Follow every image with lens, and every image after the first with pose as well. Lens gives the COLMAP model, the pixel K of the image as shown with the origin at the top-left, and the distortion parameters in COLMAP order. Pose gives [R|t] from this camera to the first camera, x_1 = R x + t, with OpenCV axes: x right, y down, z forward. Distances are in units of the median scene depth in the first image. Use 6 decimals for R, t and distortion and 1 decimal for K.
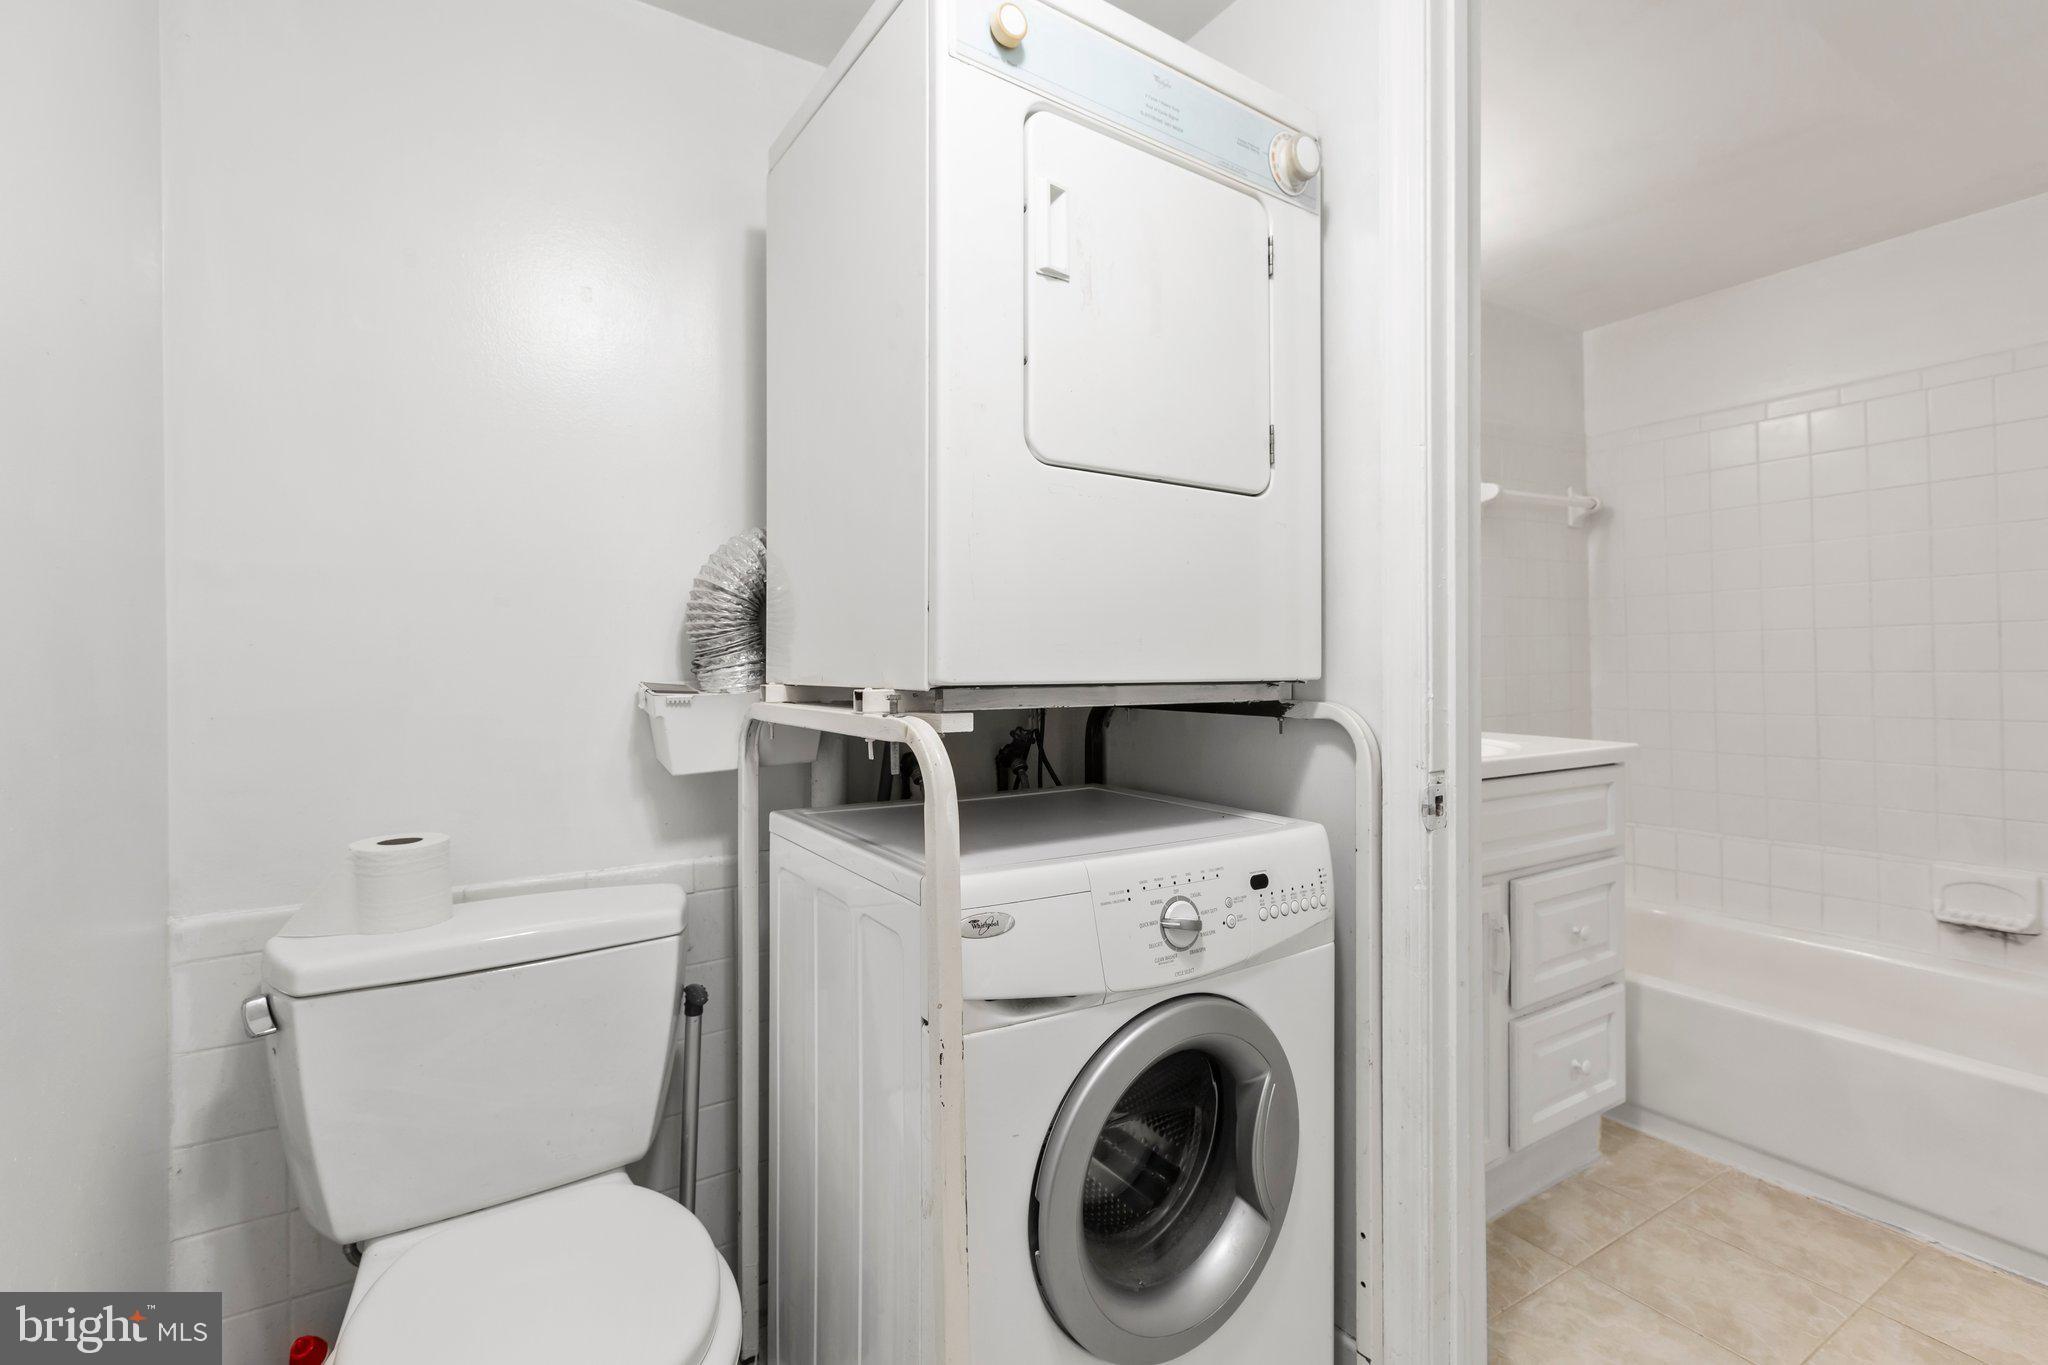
lens RADIAL K [[930.4, 0, 1038.6], [0, 930.4, 667.6], [0, 0, 1]] dist [-0.000750, 0.000379]
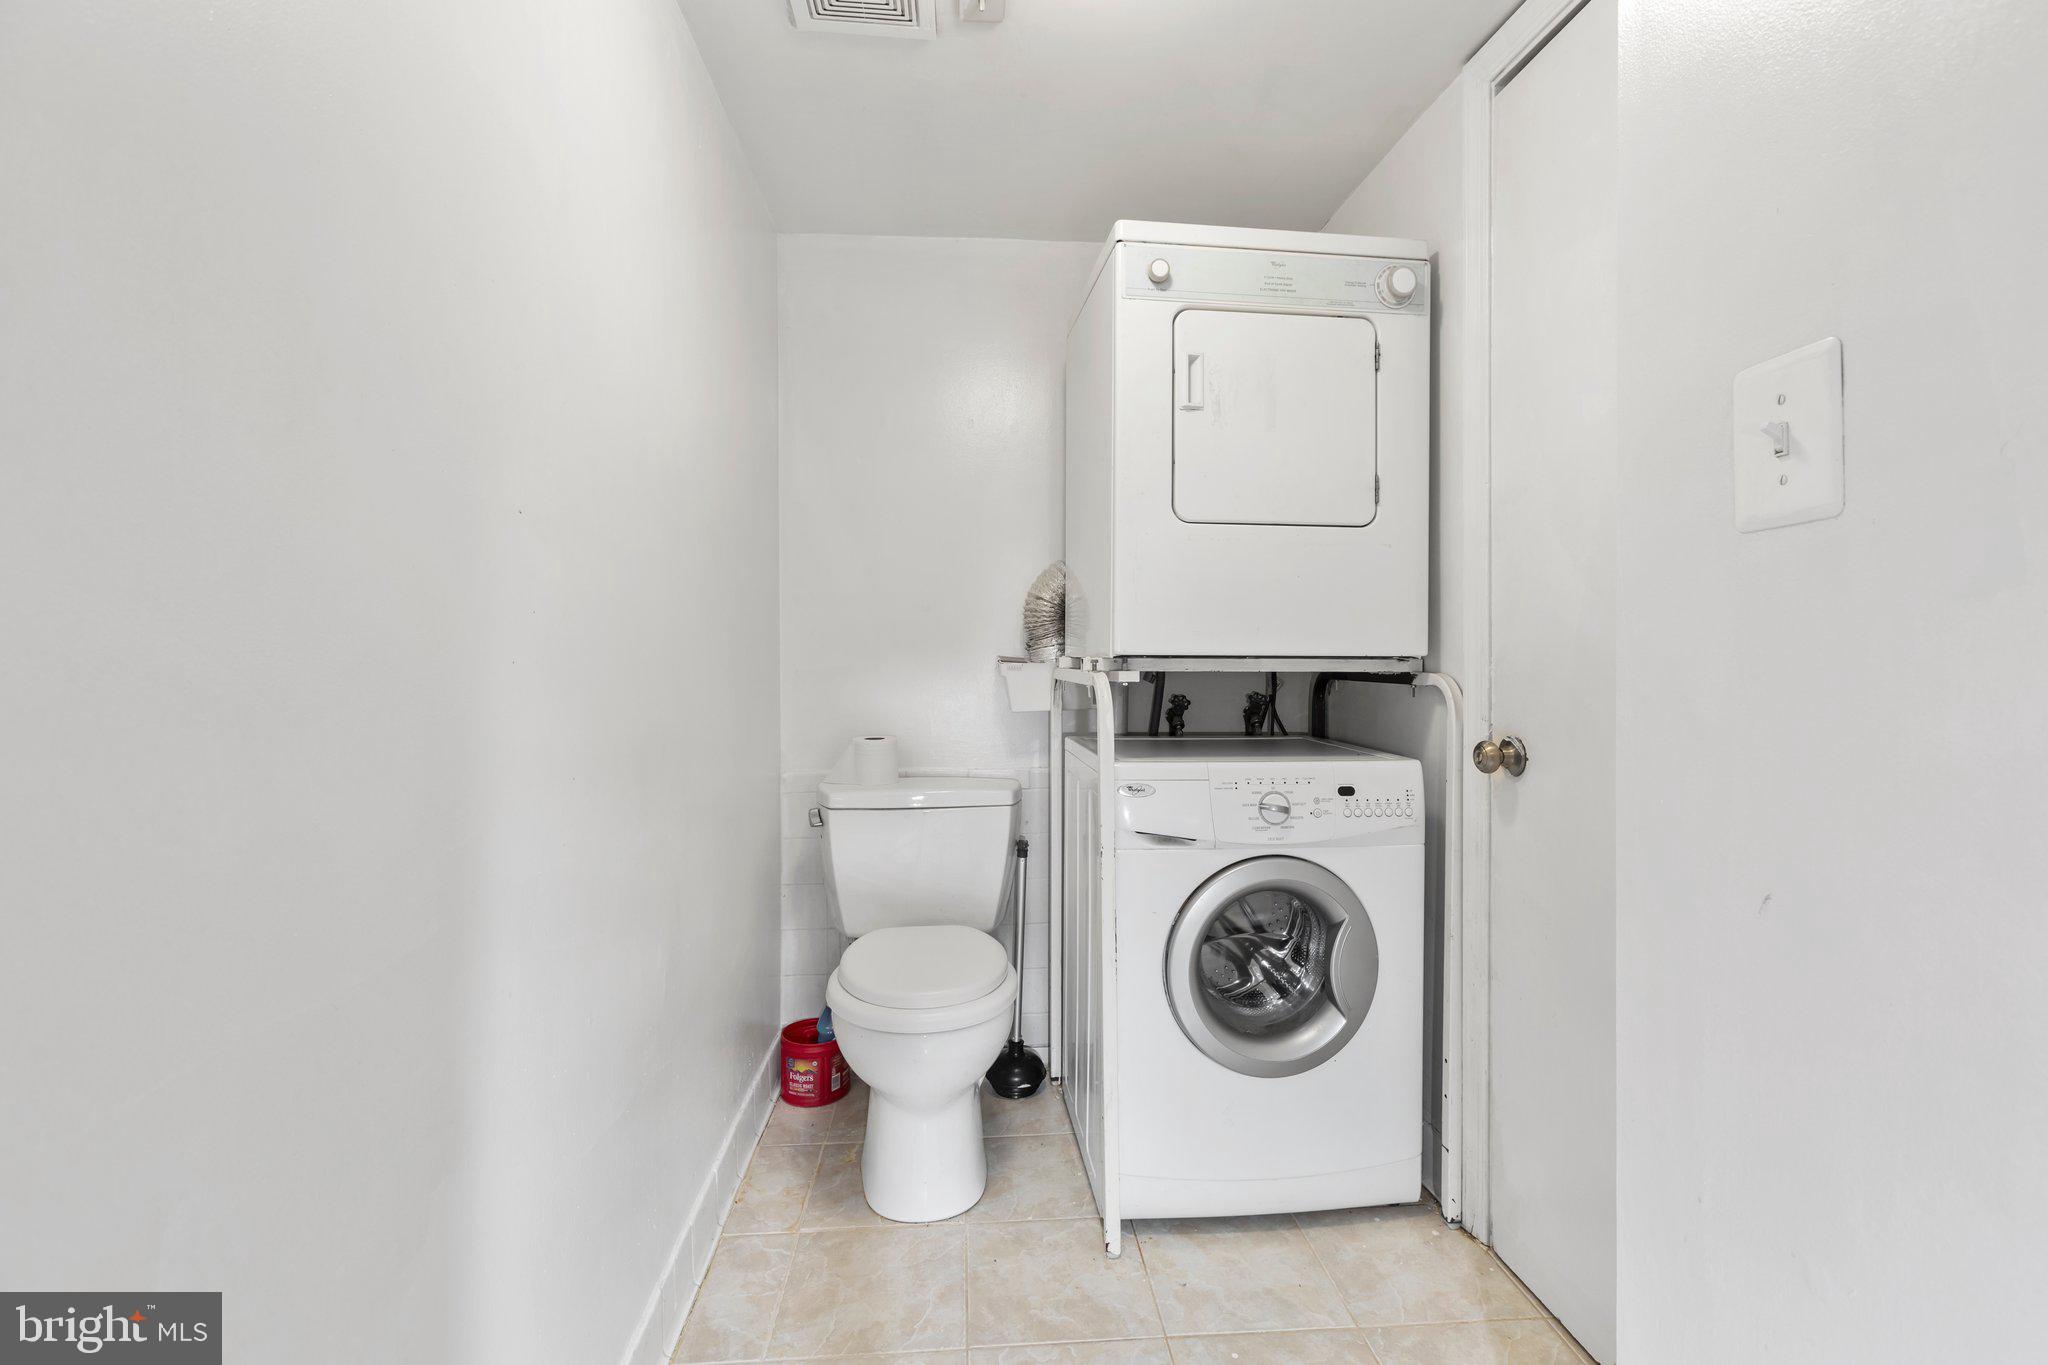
lens RADIAL K [[930.4, 0, 1019.9], [0, 930.4, 671.4], [0, 0, 1]] dist [-0.000750, 0.000379]
pose [[0.886237, 0.013676, -0.463030, 0.439793], [-0.006315, 0.999828, 0.017445, 0.016790], [0.463189, -0.012536, 0.886171, -0.524316]]
